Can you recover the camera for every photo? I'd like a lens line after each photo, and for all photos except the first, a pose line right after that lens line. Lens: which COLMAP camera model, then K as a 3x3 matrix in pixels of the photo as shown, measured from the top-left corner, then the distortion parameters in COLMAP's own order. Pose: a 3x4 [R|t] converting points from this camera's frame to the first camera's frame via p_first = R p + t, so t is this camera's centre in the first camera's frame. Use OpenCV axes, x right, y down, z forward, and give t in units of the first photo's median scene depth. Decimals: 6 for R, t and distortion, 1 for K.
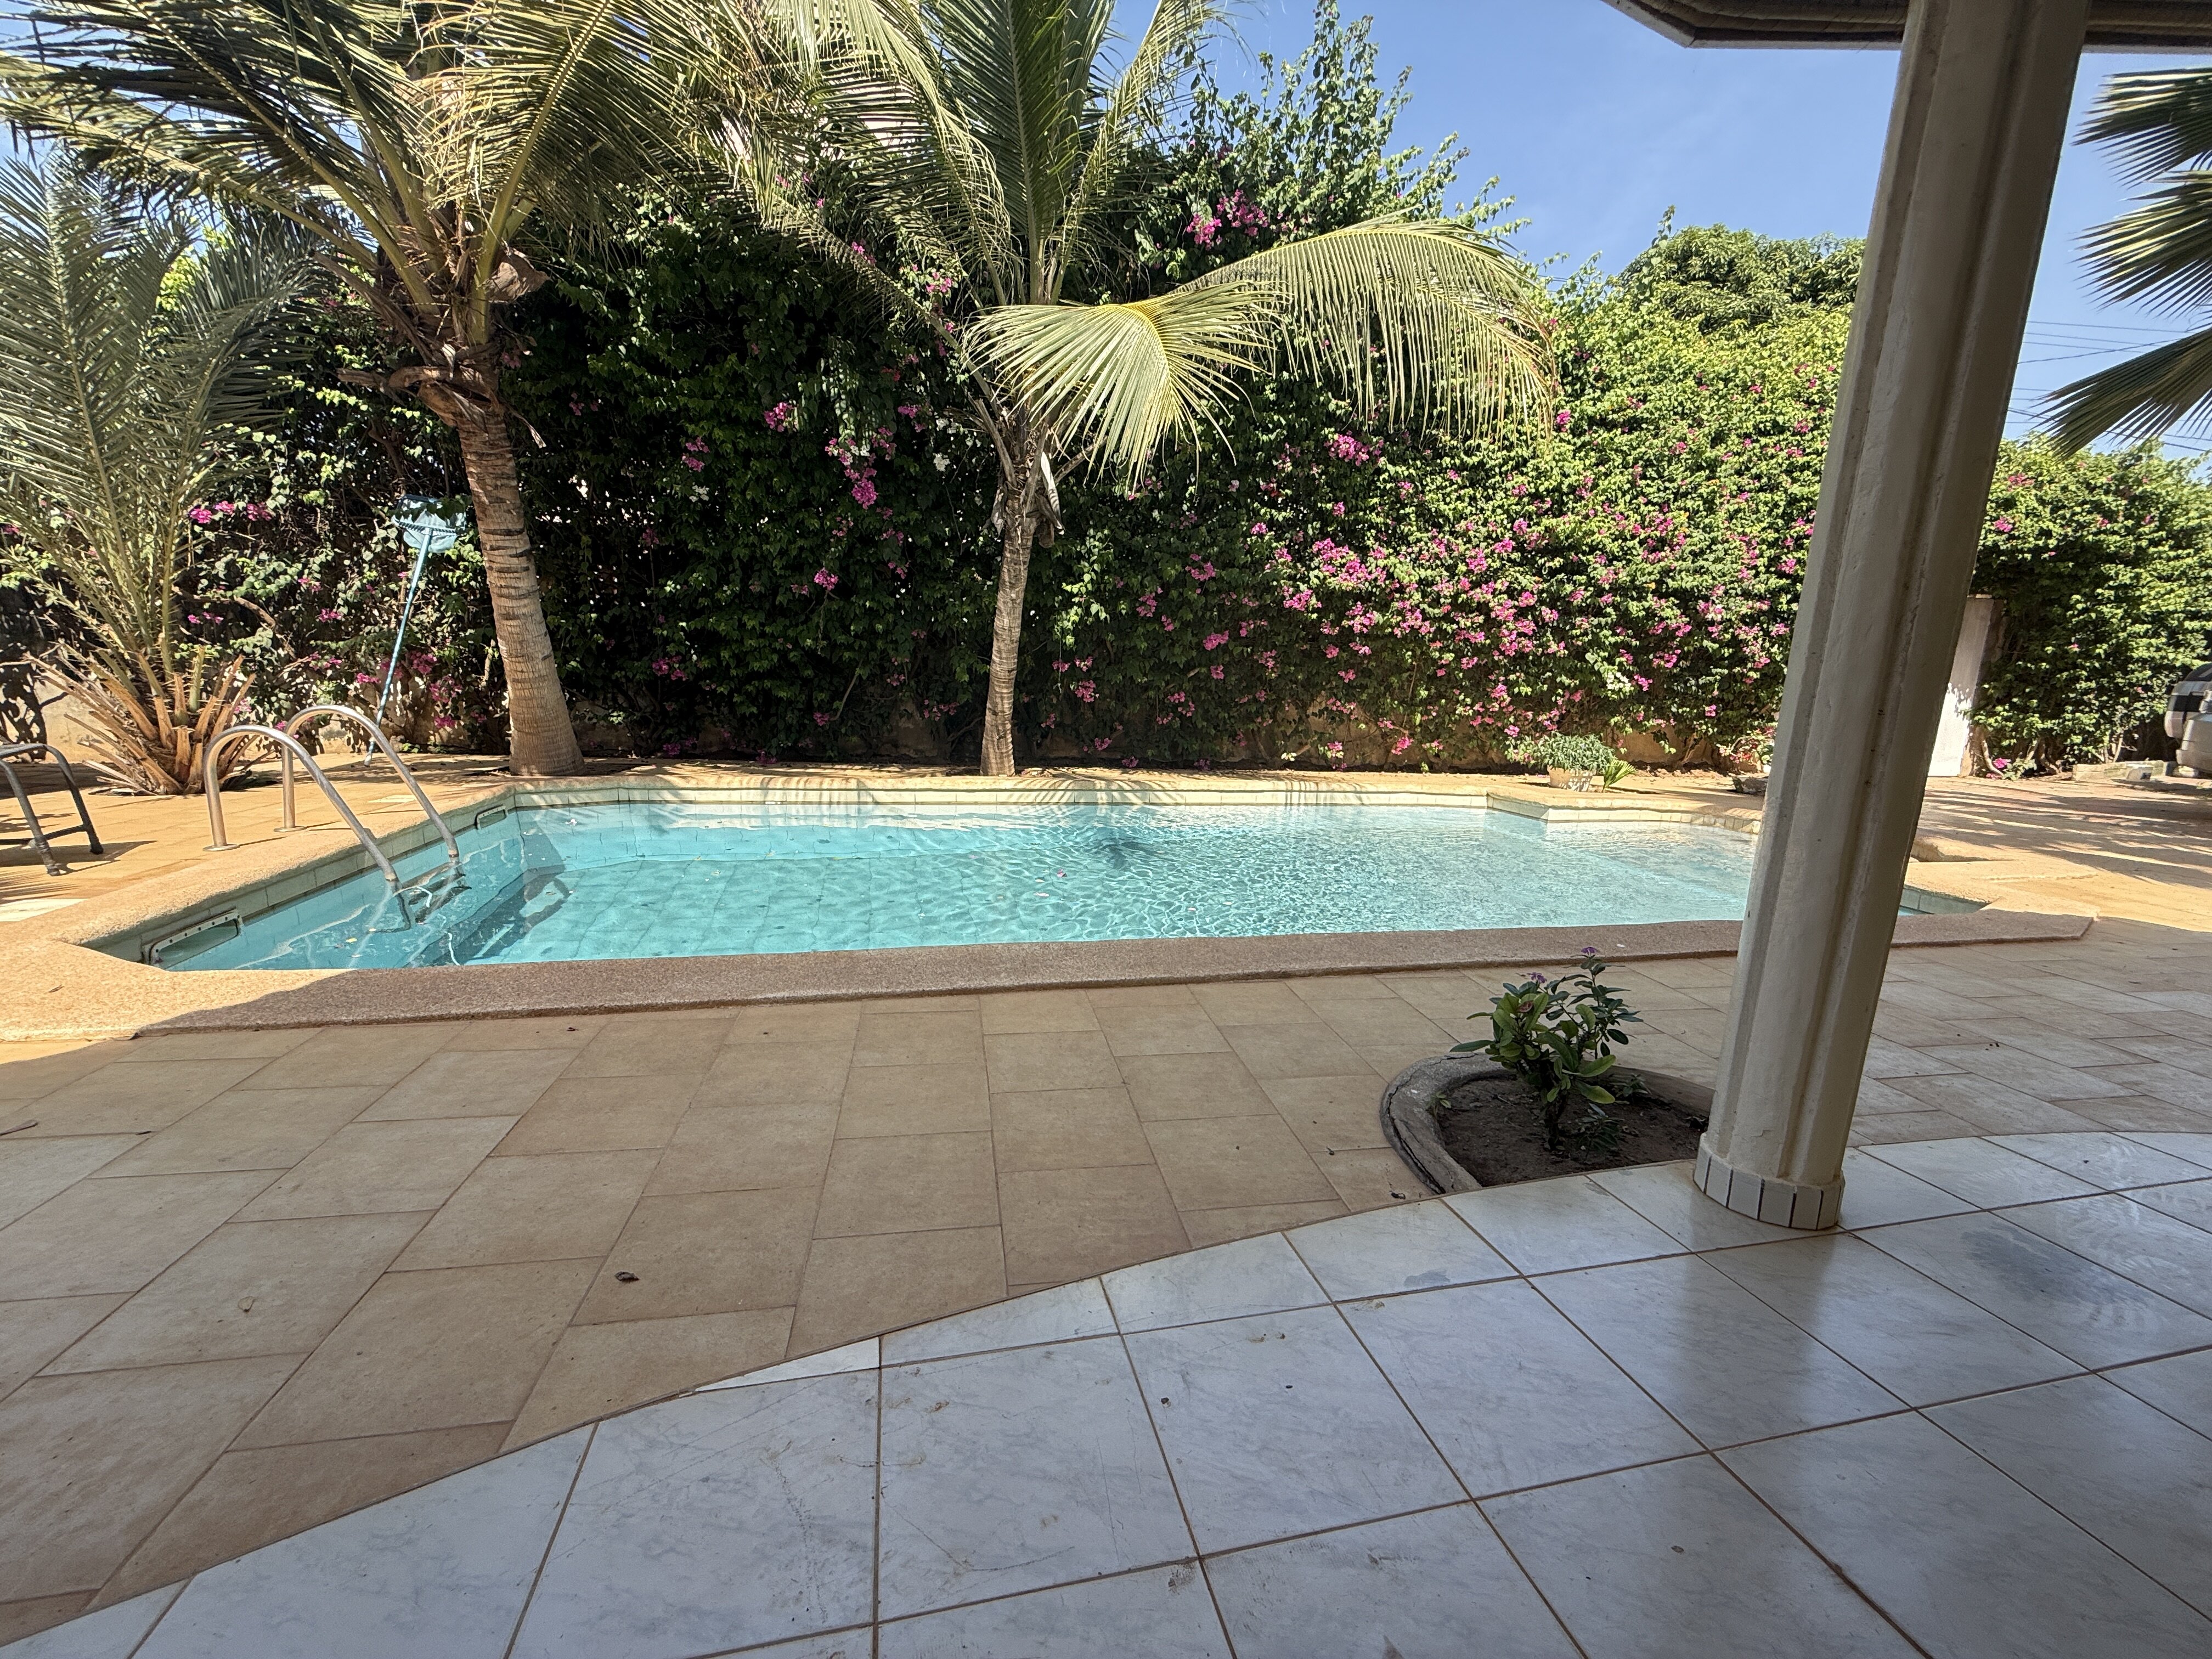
lens RADIAL K [[886.8, 0, 1095.8], [0, 886.8, 834.1], [0, 0, 1]] dist [0.000593, 0.000752]
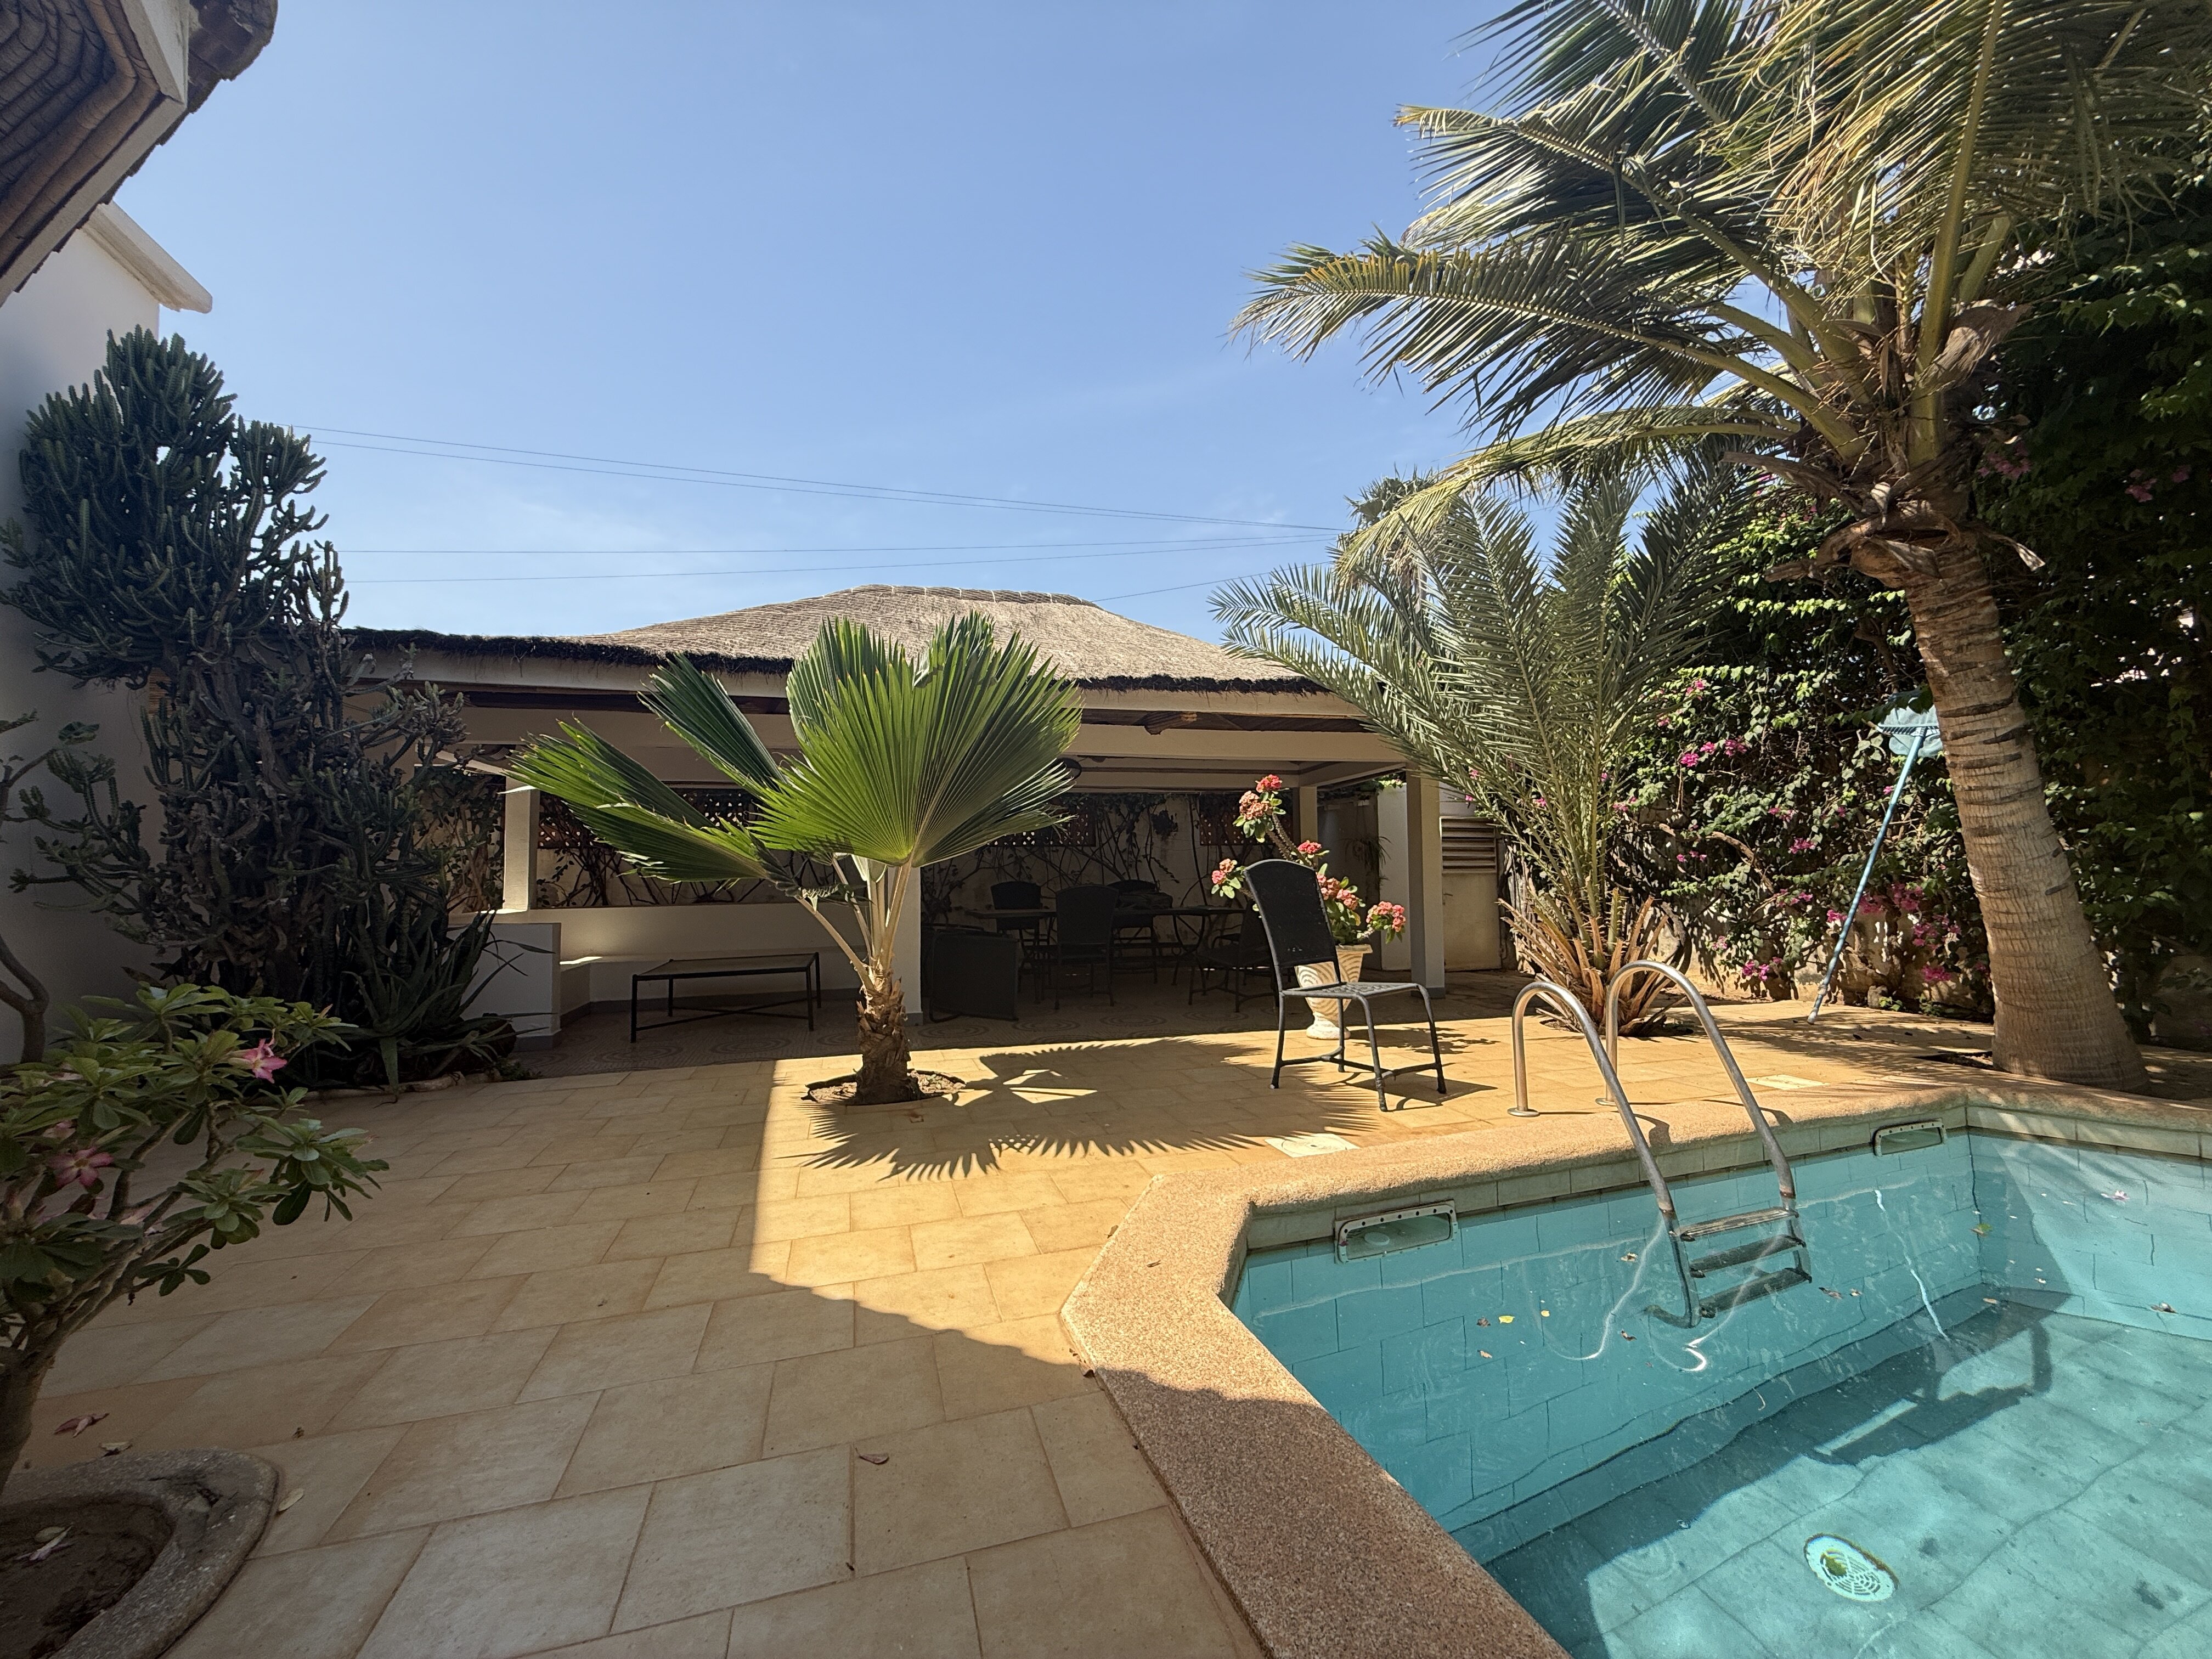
lens RADIAL K [[886.8, 0, 1094.0], [0, 886.8, 827.7], [0, 0, 1]] dist [0.000593, 0.000752]
pose [[0.101889, -0.087428, -0.990947, -0.060513], [-0.168862, 0.980155, -0.103839, -0.057386], [0.980359, 0.177913, 0.085103, 0.250319]]
